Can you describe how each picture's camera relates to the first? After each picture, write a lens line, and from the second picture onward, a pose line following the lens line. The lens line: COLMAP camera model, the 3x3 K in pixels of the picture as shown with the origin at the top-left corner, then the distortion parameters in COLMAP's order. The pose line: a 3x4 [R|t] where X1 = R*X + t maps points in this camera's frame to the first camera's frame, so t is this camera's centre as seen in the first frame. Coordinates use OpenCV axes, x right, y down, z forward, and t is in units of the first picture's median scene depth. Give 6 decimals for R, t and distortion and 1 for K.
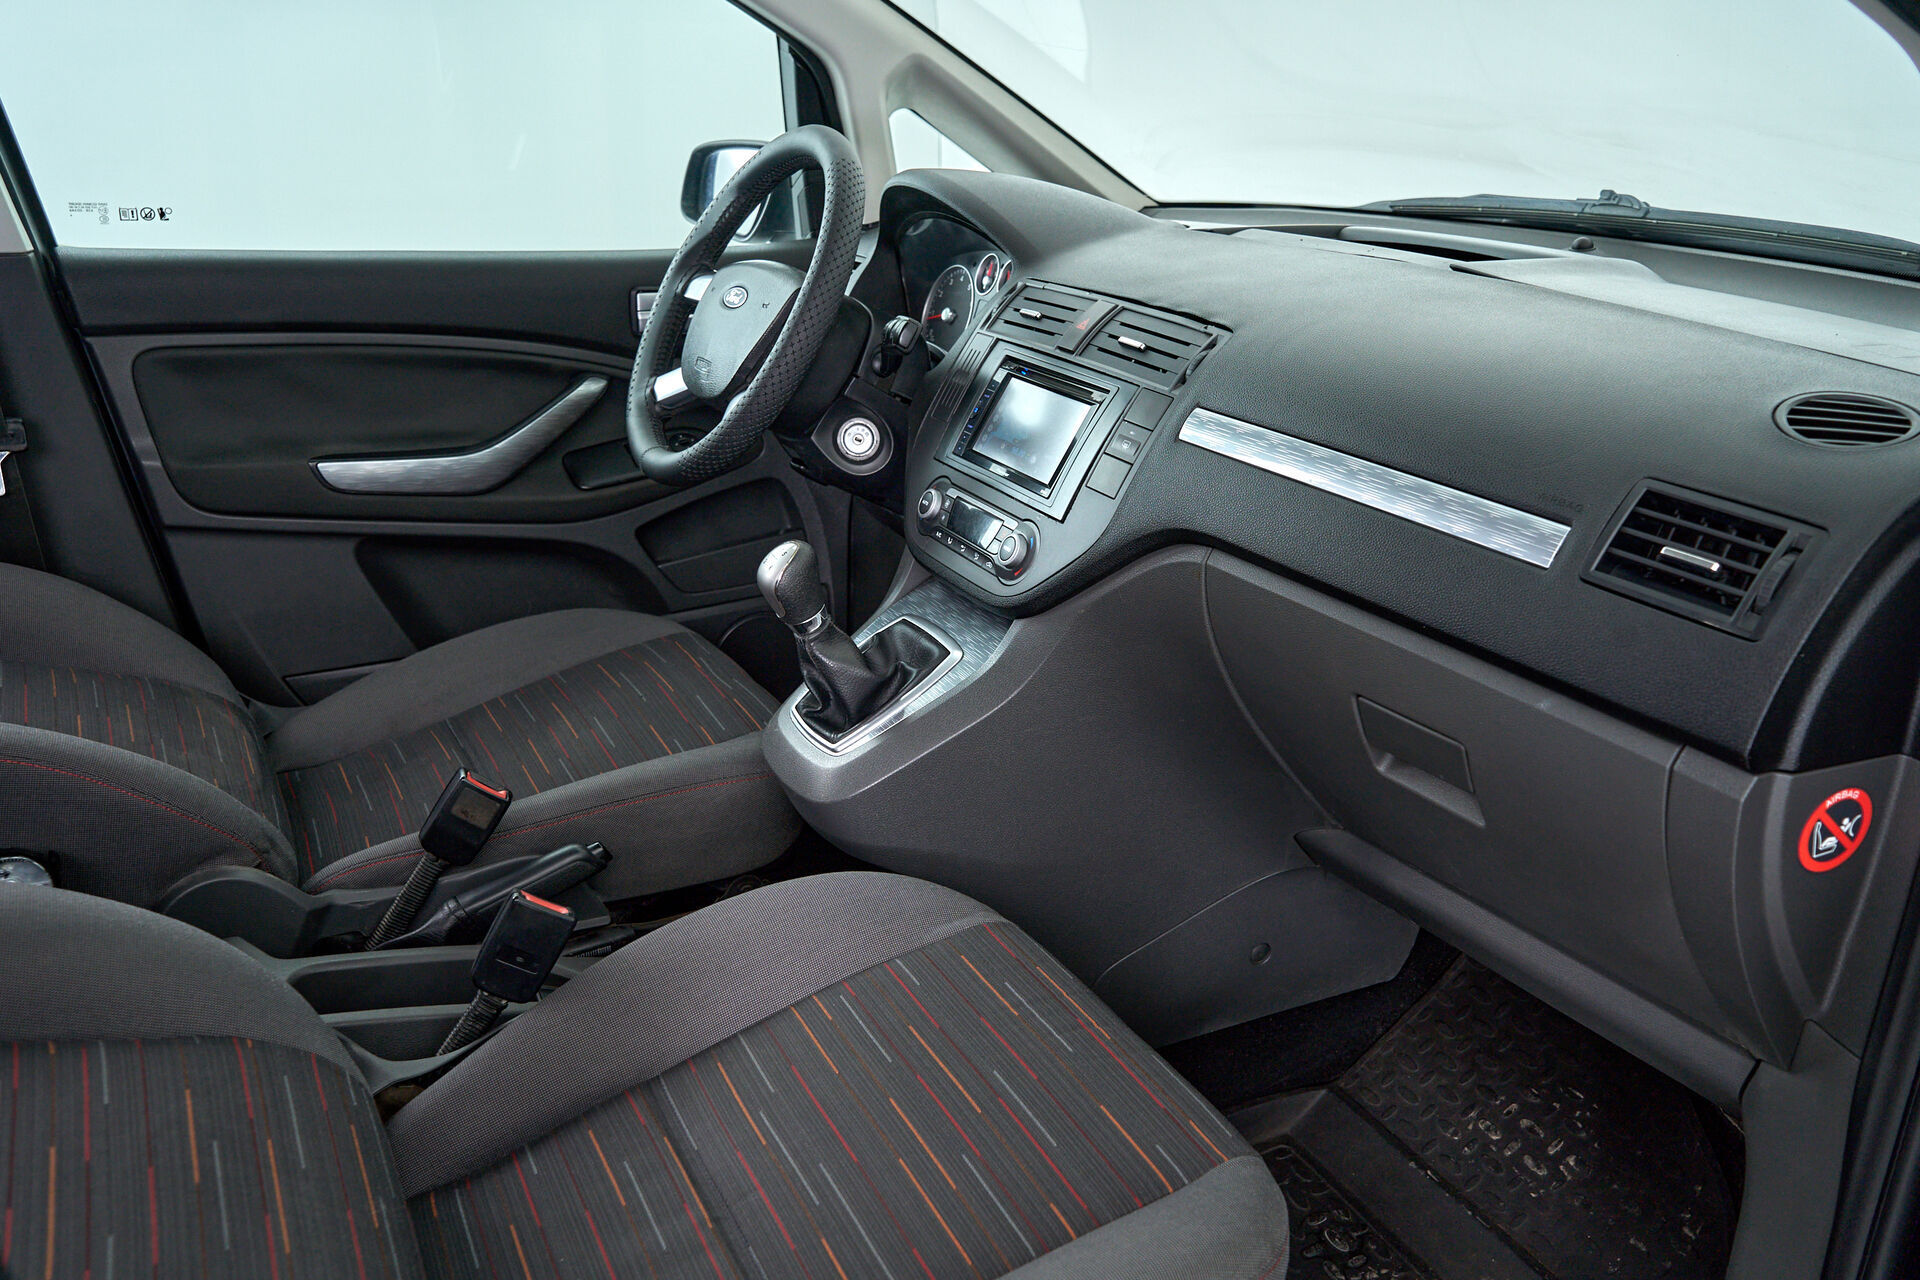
lens RADIAL K [[1563.5, 0, 972.1], [0, 1563.5, 622.5], [0, 0, 1]] dist [-0.001321, -0.001602]
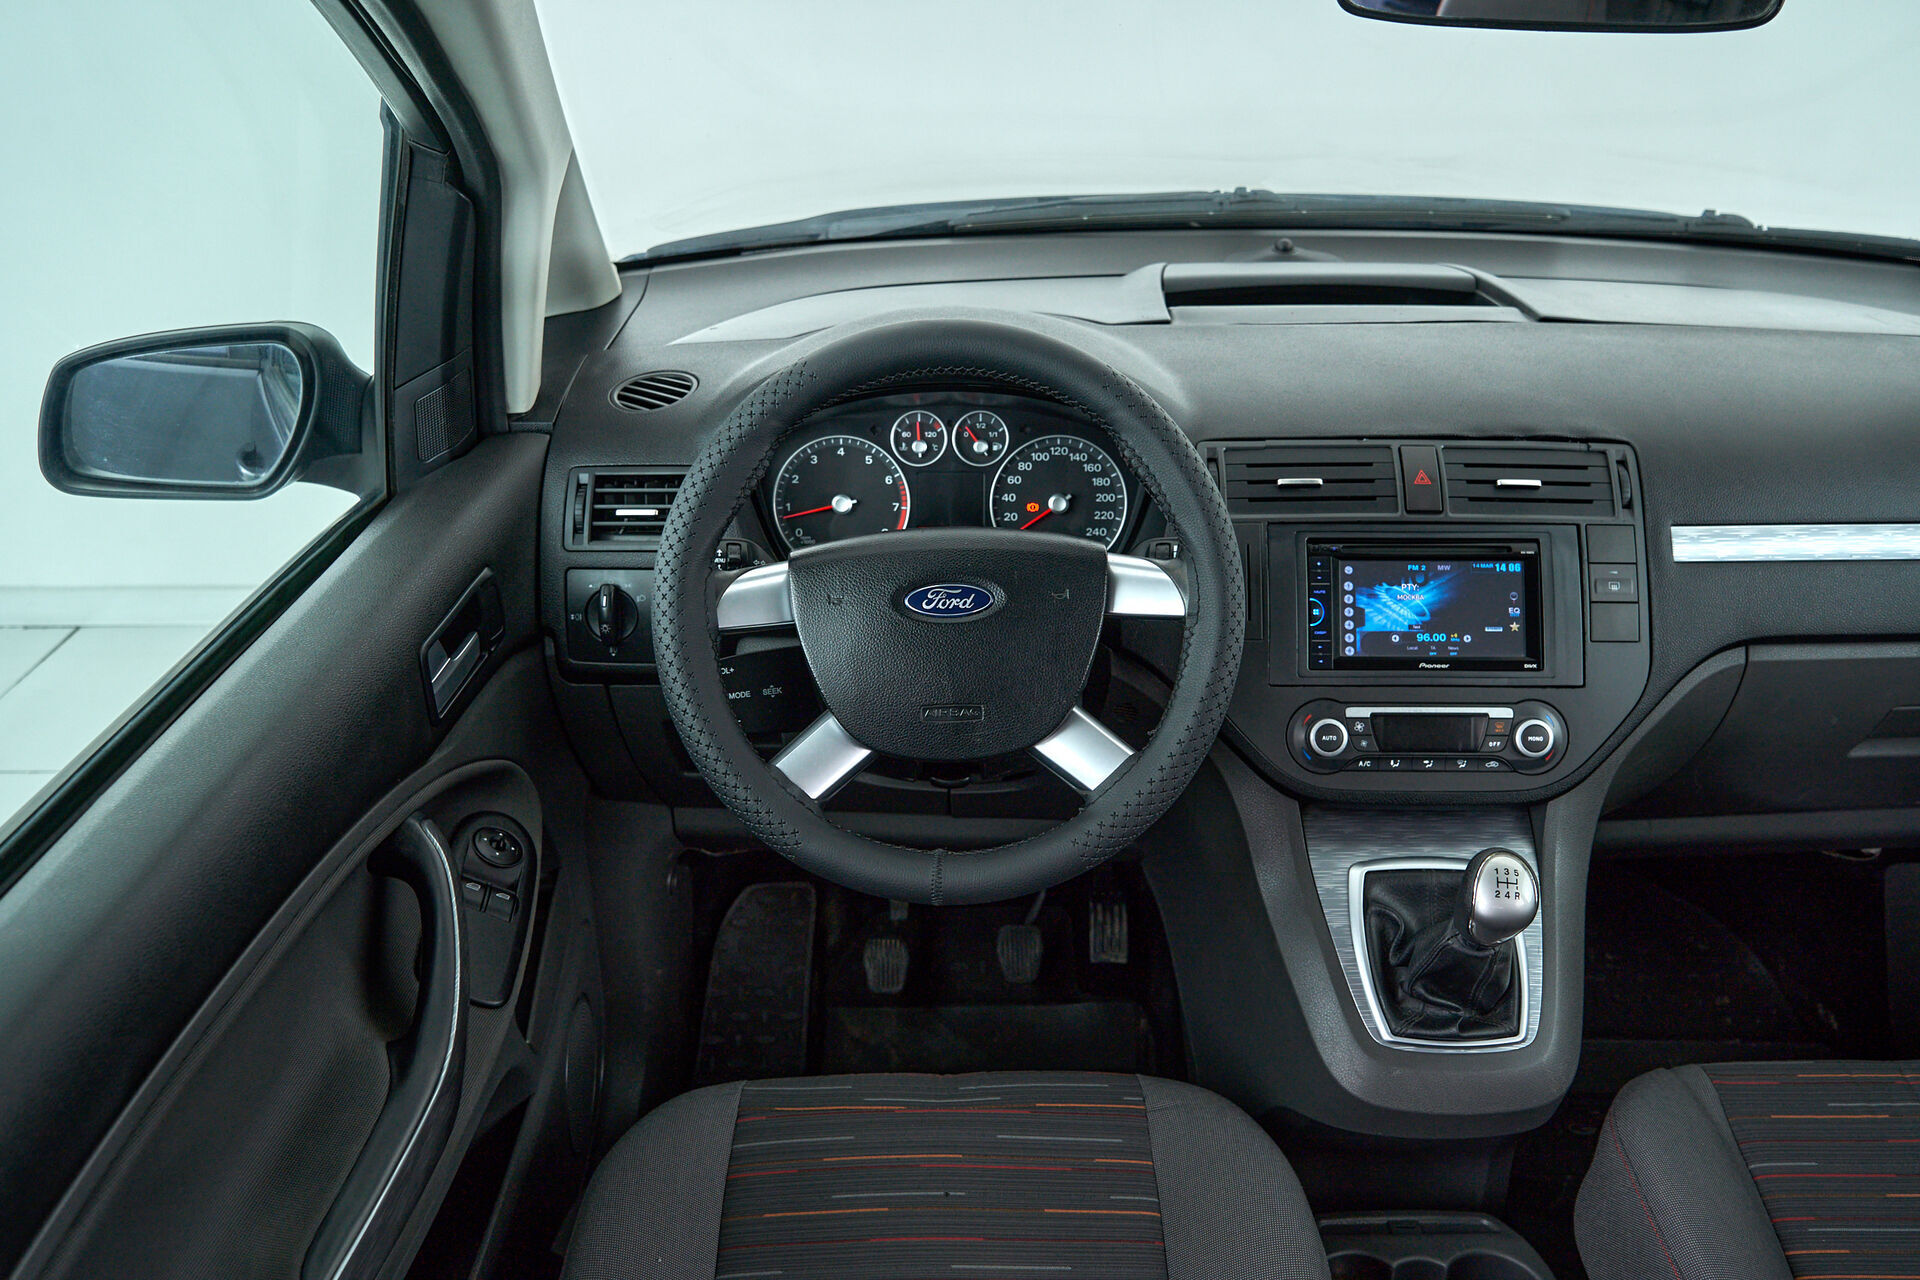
lens RADIAL K [[1555.6, 0, 957.4], [0, 1555.6, 643.7], [0, 0, 1]] dist [0.001652, 0.001976]
pose [[0.450894, -0.413539, 0.791000, -0.746125], [0.302223, 0.904585, 0.300645, -0.427305], [-0.839855, 0.103499, 0.532853, 0.717078]]
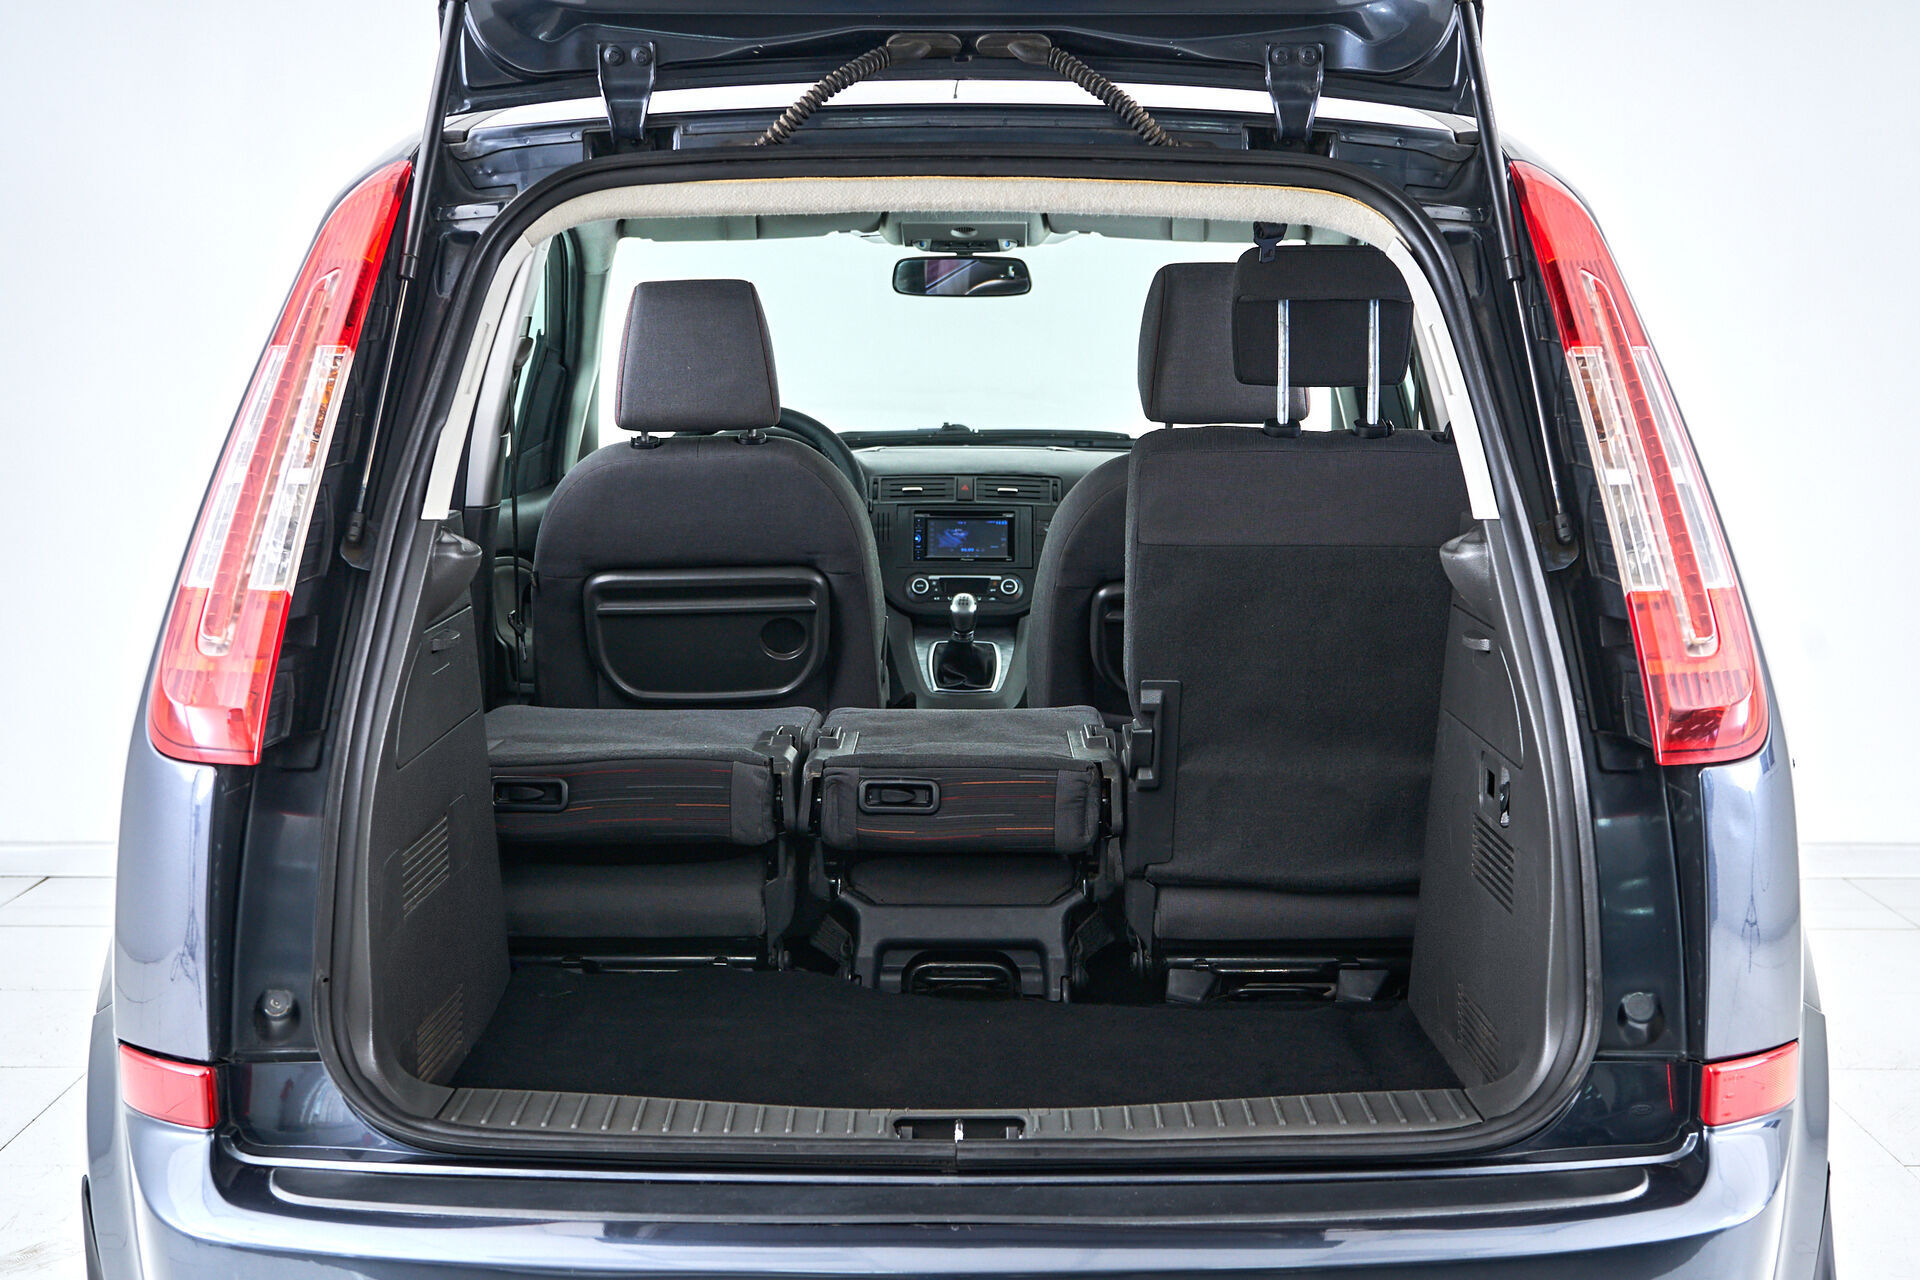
lens RADIAL K [[3033.3, 0, 960.0], [0, 3033.3, 640.0], [0, 0, 1]] dist [-0.005498, -0.074090]
pose [[0.455524, -0.100164, 0.884570, -3.293938], [0.300445, 0.952648, -0.046846, 0.175441], [-0.837992, 0.287104, 0.464048, -0.747987]]
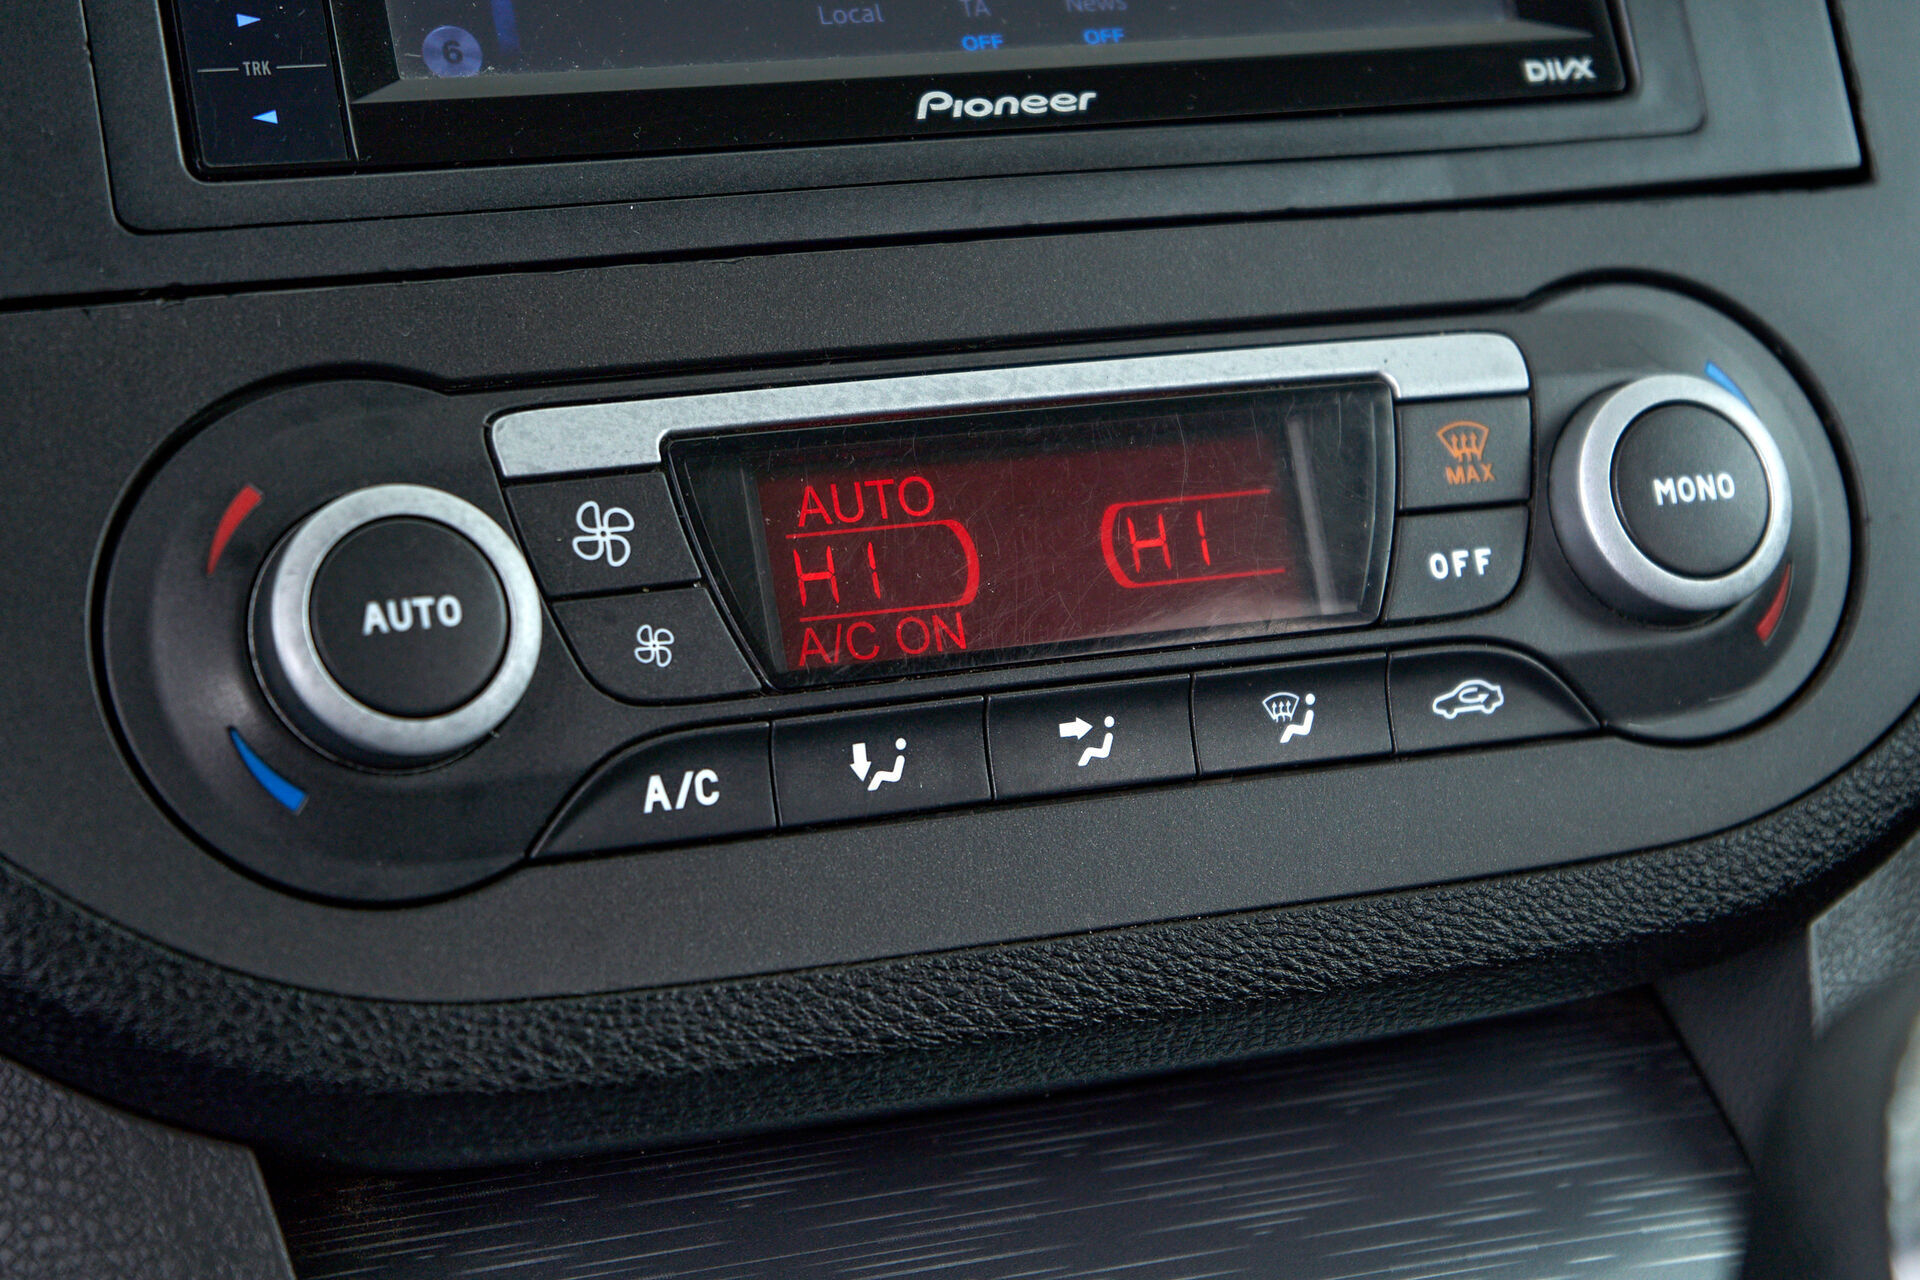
lens RADIAL K [[4523.1, 0, 960.0], [0, 4523.1, 640.0], [0, 0, 1]] dist [0.092158, 0.317804]
pose [[0.043346, -0.275549, 0.960309, -0.340984], [0.325063, 0.912800, 0.247245, -0.142428], [-0.944698, 0.301444, 0.129137, 0.916034]]
